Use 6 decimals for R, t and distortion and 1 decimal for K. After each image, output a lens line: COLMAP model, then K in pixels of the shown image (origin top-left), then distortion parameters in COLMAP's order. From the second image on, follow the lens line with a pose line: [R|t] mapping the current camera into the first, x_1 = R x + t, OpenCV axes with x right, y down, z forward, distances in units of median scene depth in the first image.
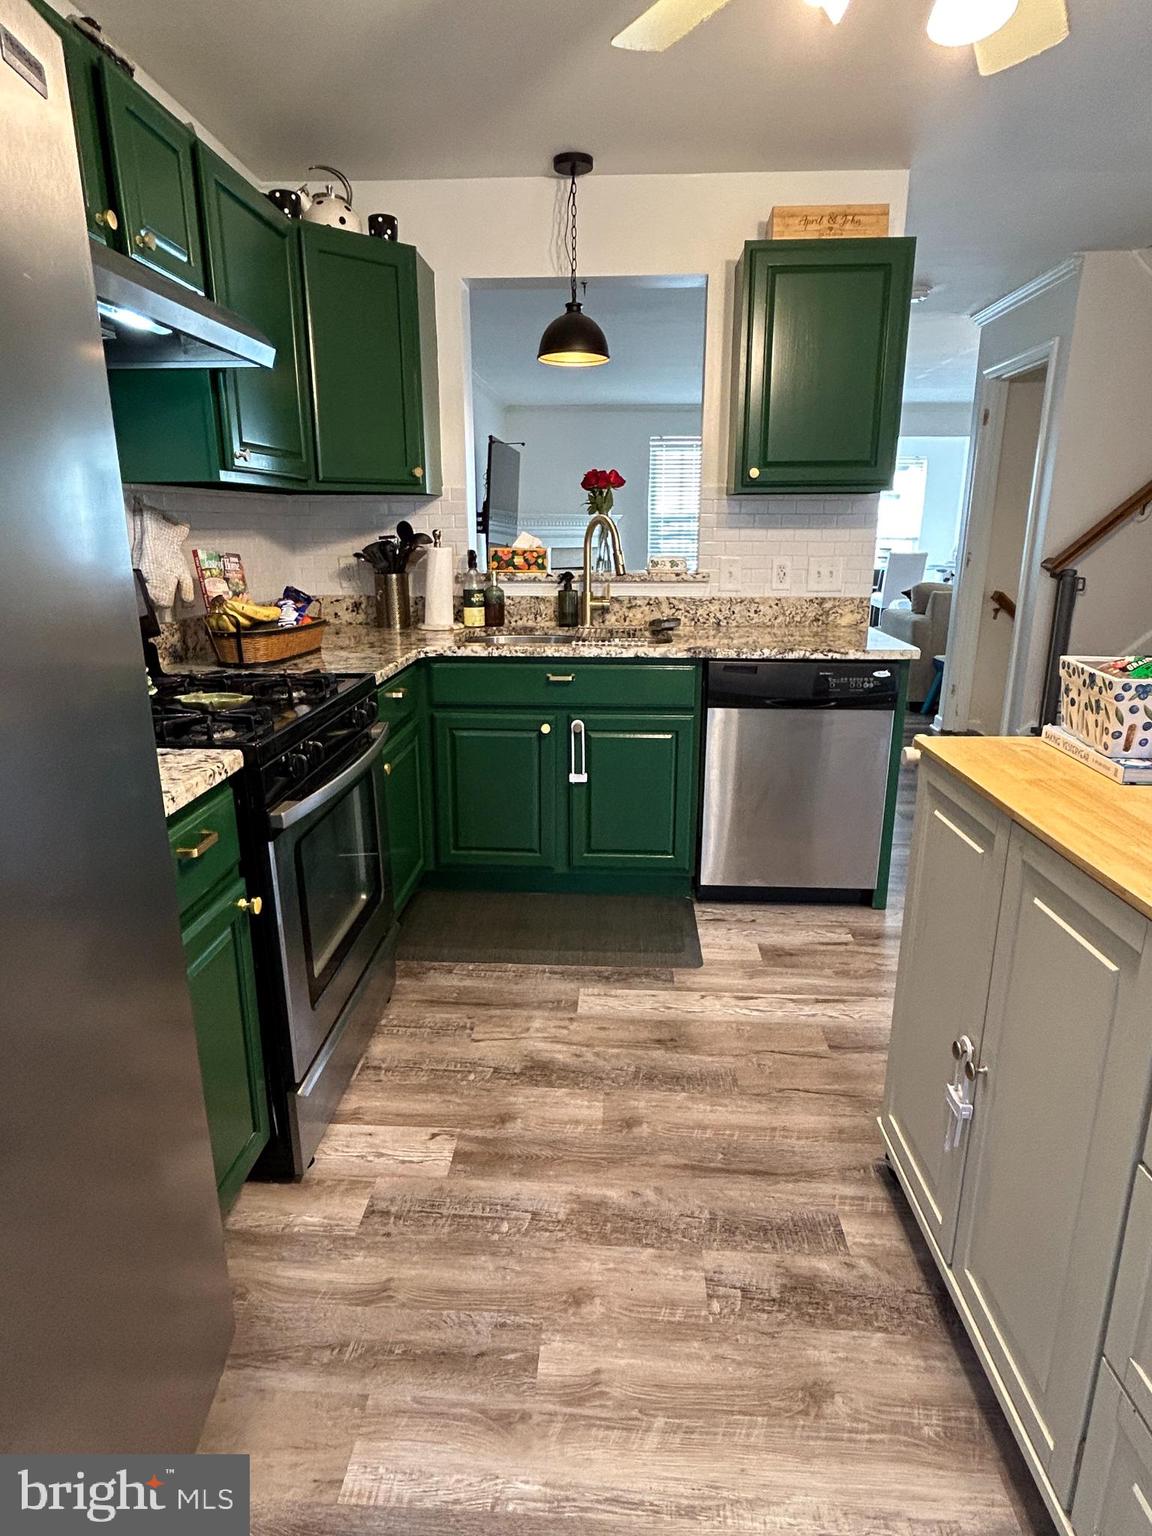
lens RADIAL K [[864.2, 0, 569.7], [0, 864.2, 764.0], [0, 0, 1]] dist [-0.001446, -0.000004]
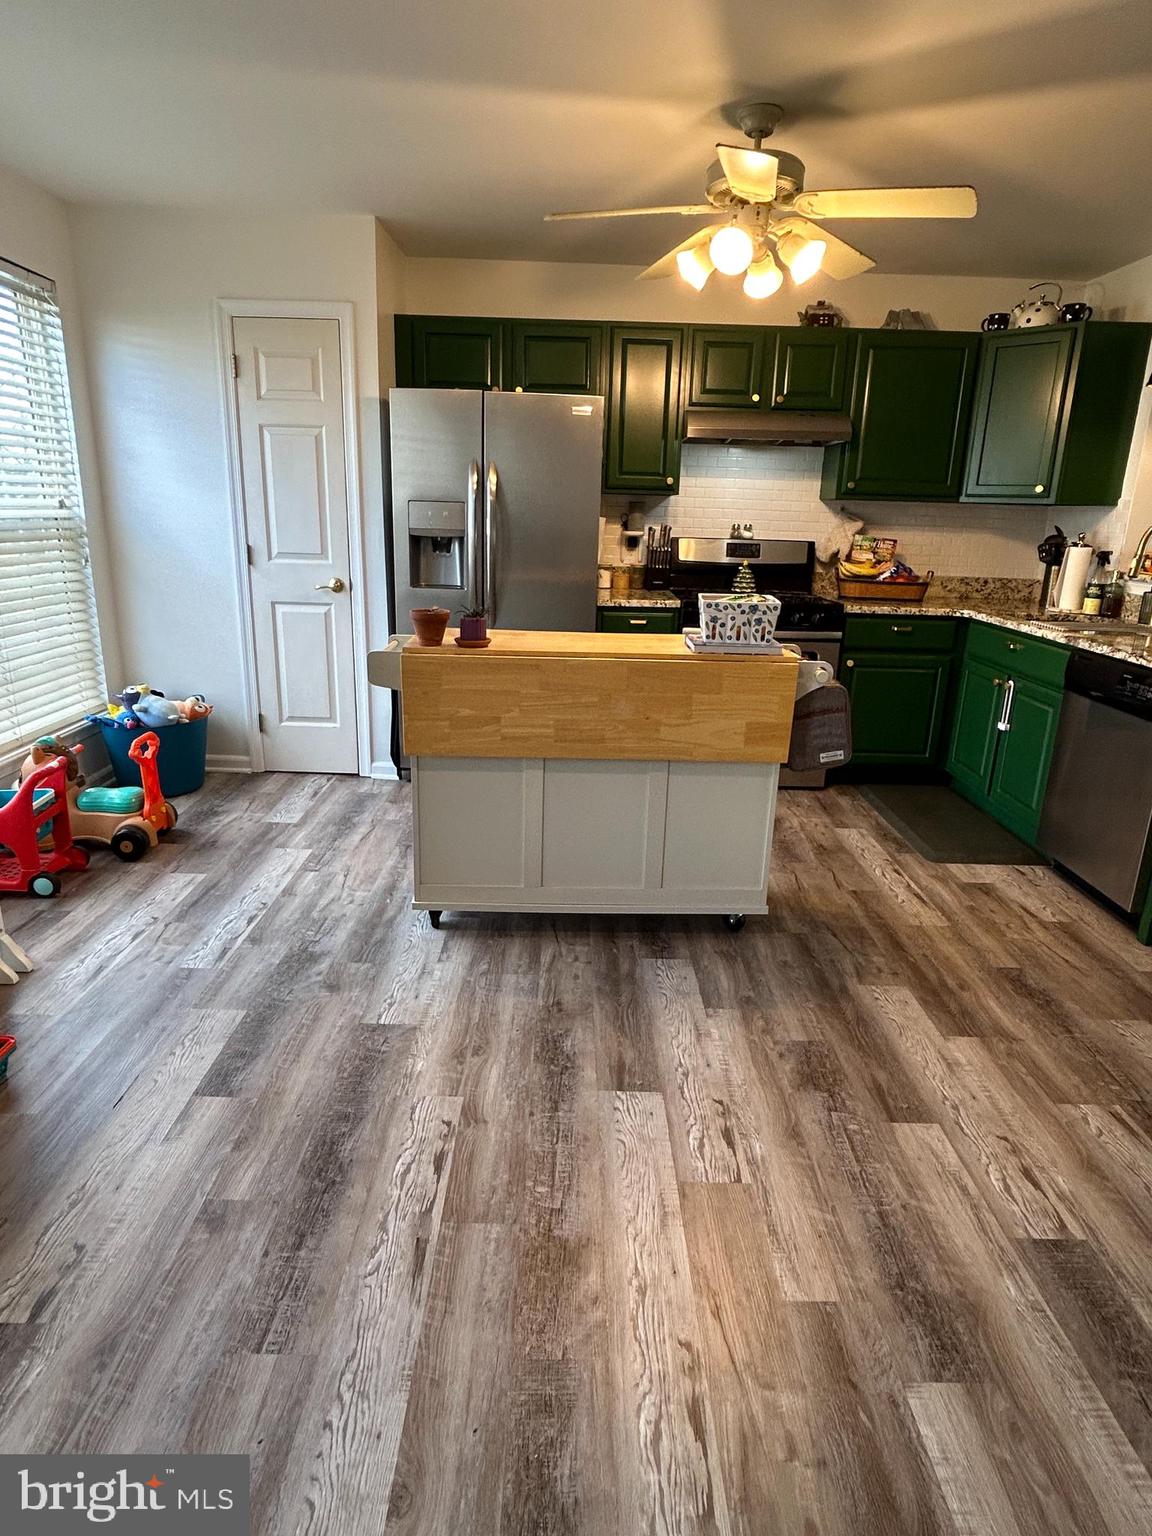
lens RADIAL K [[864.2, 0, 576.1], [0, 864.2, 765.9], [0, 0, 1]] dist [-0.001446, -0.000004]
pose [[0.060661, 0.288565, -0.955537, 1.301904], [-0.295562, 0.919562, 0.258938, -0.080029], [0.953396, 0.266713, 0.141070, 0.251647]]
